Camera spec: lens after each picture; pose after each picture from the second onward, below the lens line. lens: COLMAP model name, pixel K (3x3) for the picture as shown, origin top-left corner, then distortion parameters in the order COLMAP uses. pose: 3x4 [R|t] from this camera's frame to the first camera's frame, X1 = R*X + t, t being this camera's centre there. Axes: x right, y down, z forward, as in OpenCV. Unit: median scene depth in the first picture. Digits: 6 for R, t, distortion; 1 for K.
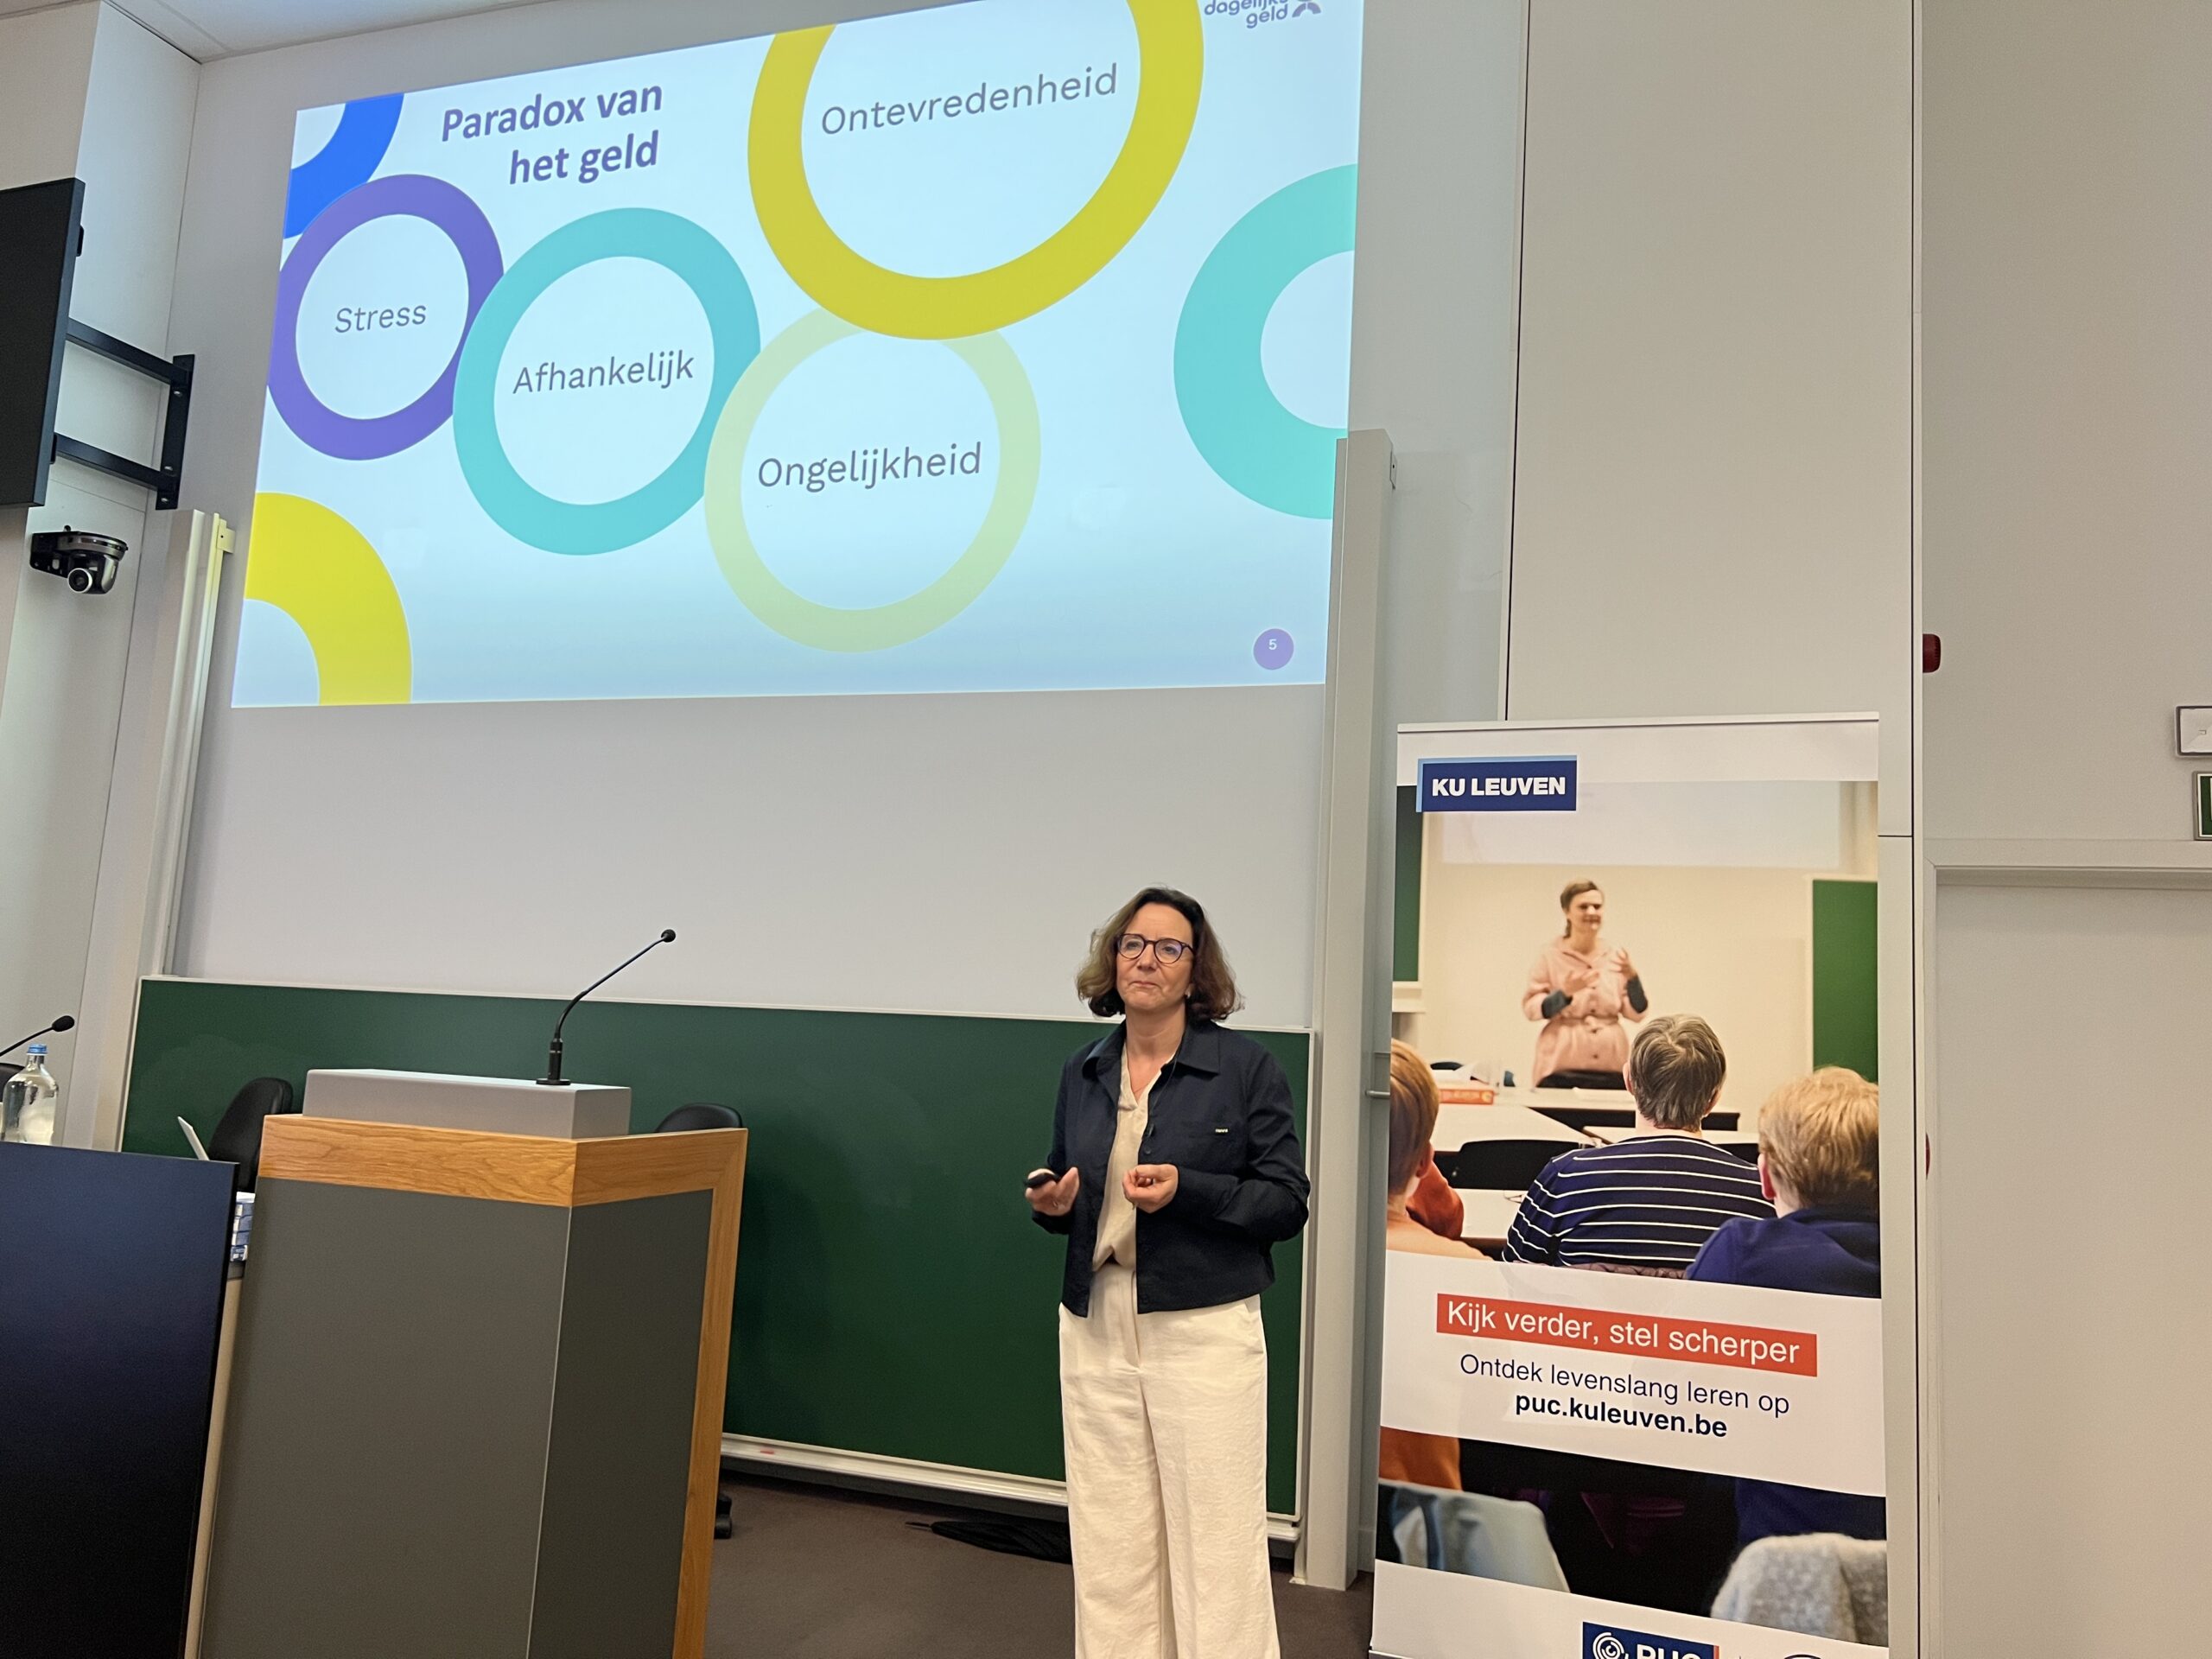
lens RADIAL K [[1647.2, 0, 1112.7], [0, 1647.2, 832.0], [0, 0, 1]] dist [0.004254, 0.004393]
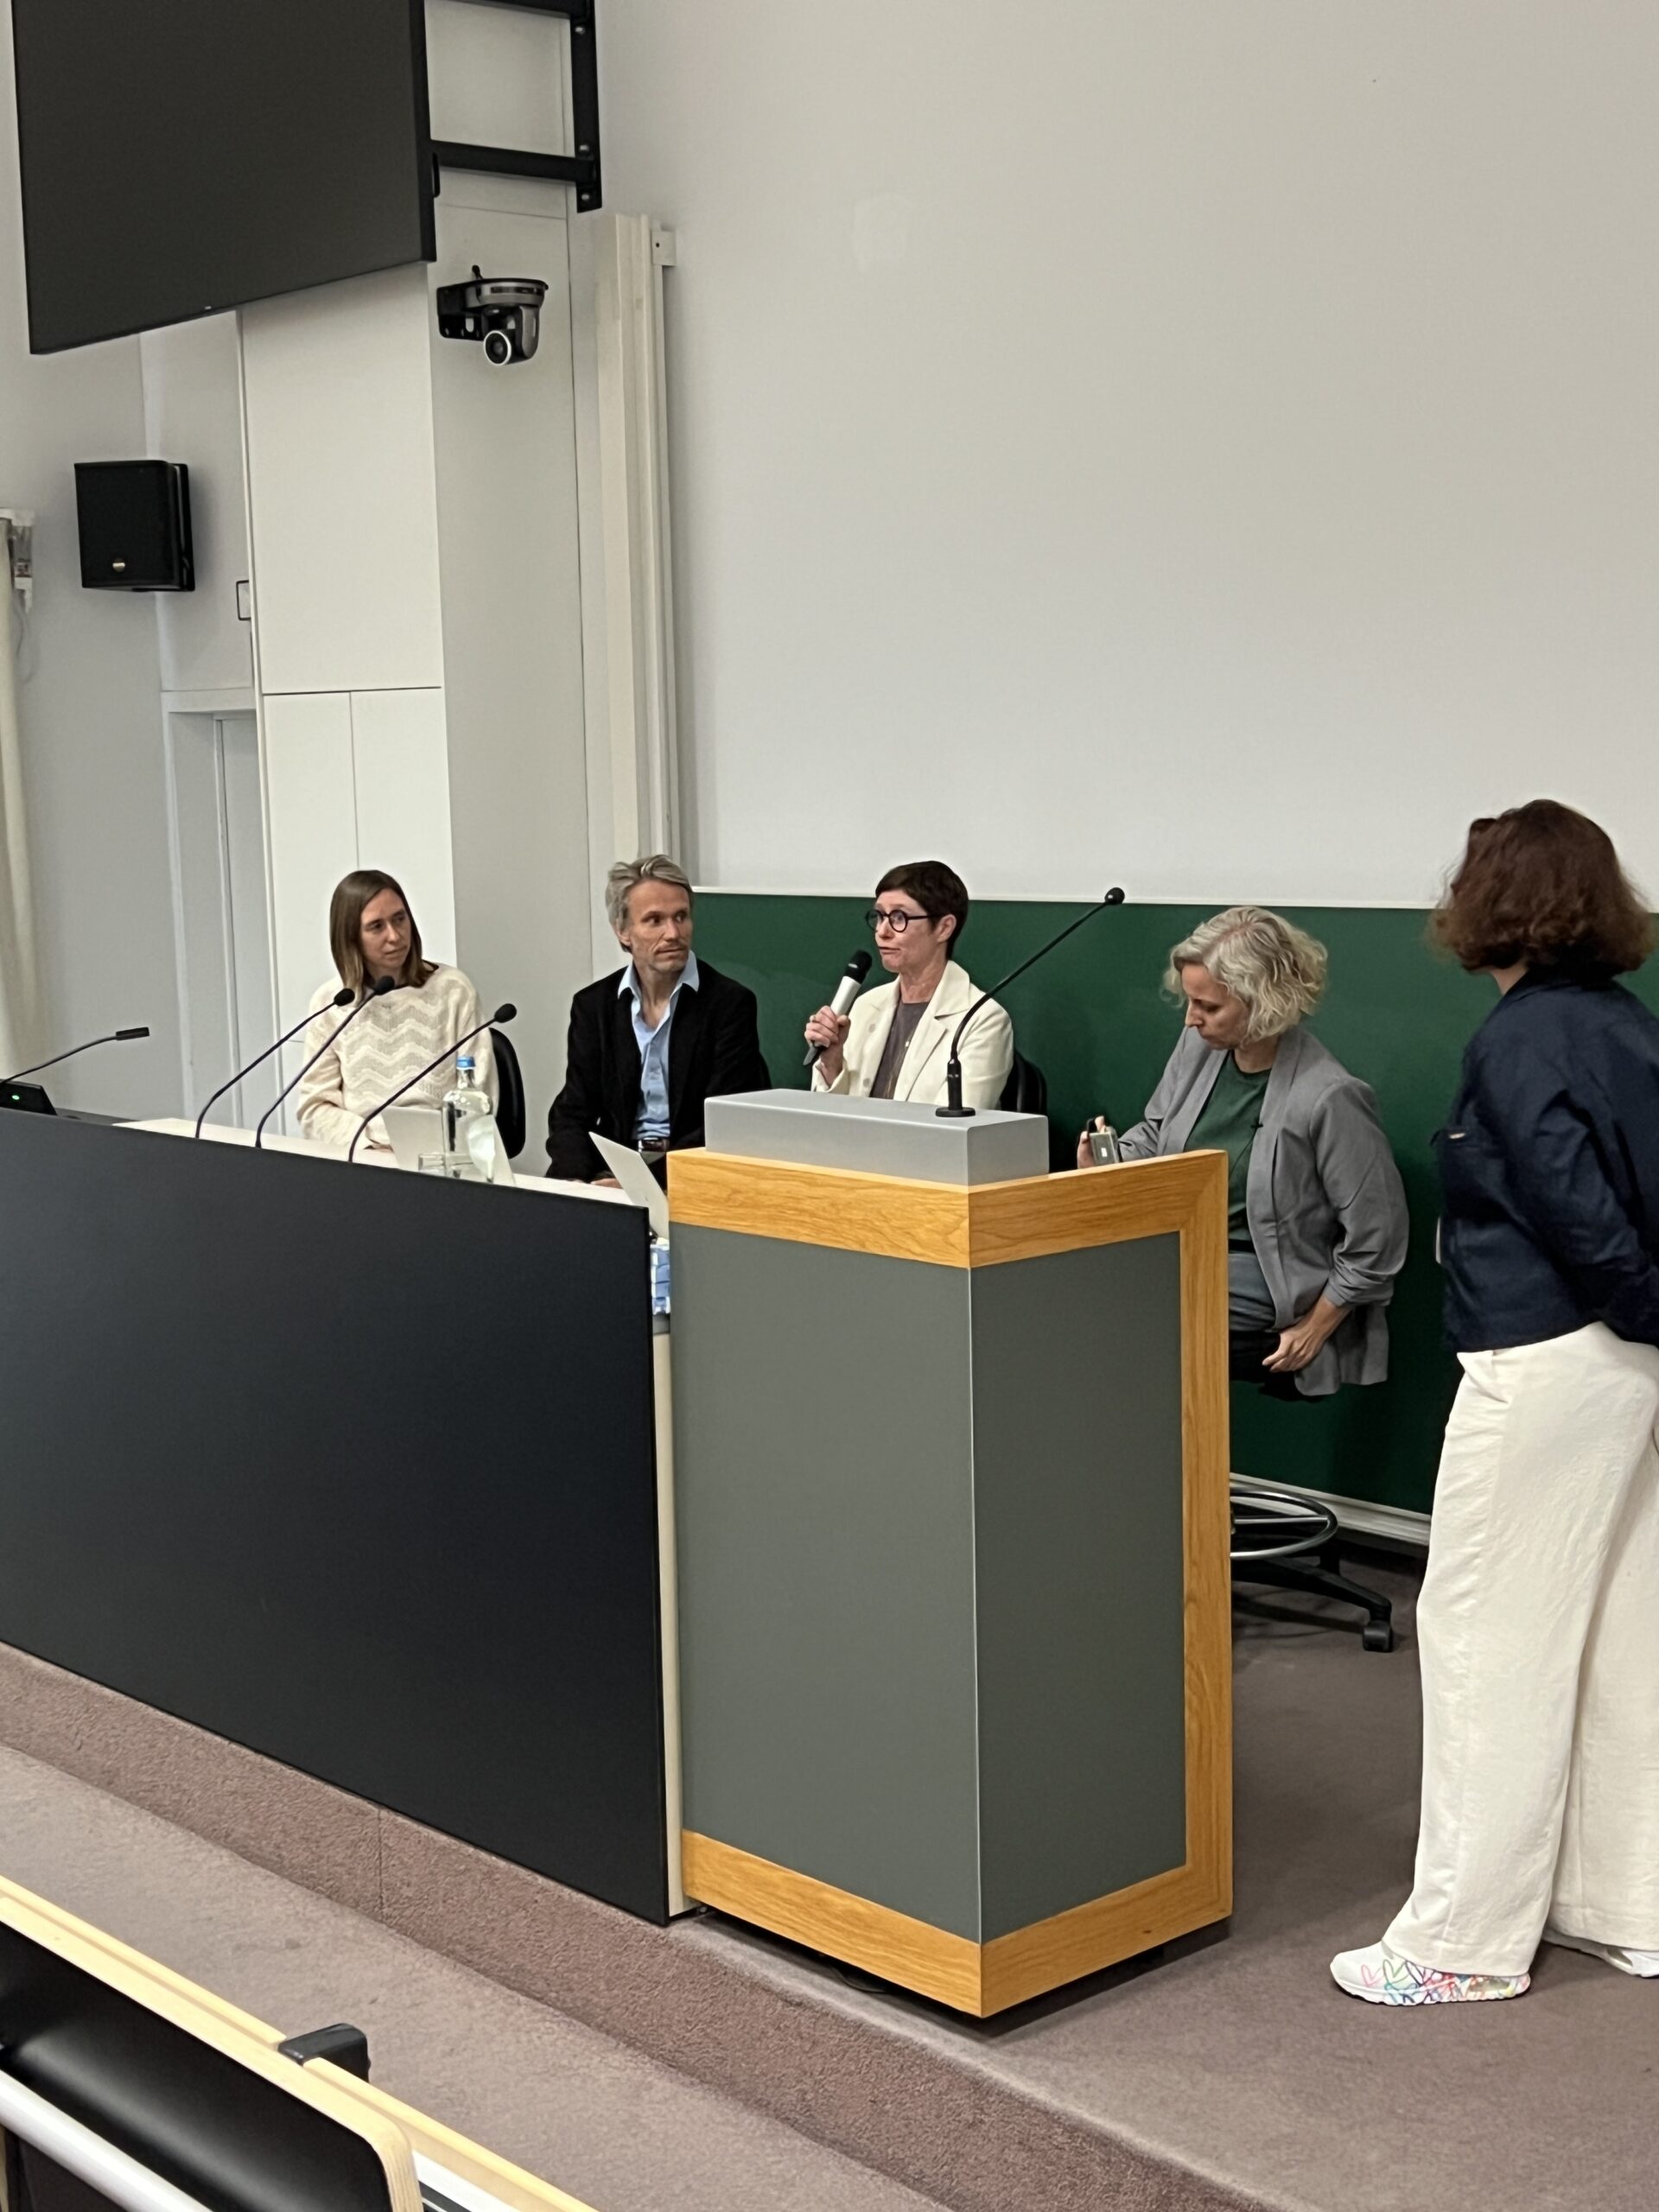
lens RADIAL K [[3048.7, 0, 827.8], [0, 3048.7, 1106.3], [0, 0, 1]] dist [0.026606, 0.000000]
pose [[0.865190, -0.013424, -0.501265, 0.355853], [0.127877, 0.972496, 0.194675, -0.149810], [0.484865, -0.232531, 0.843110, -0.292692]]
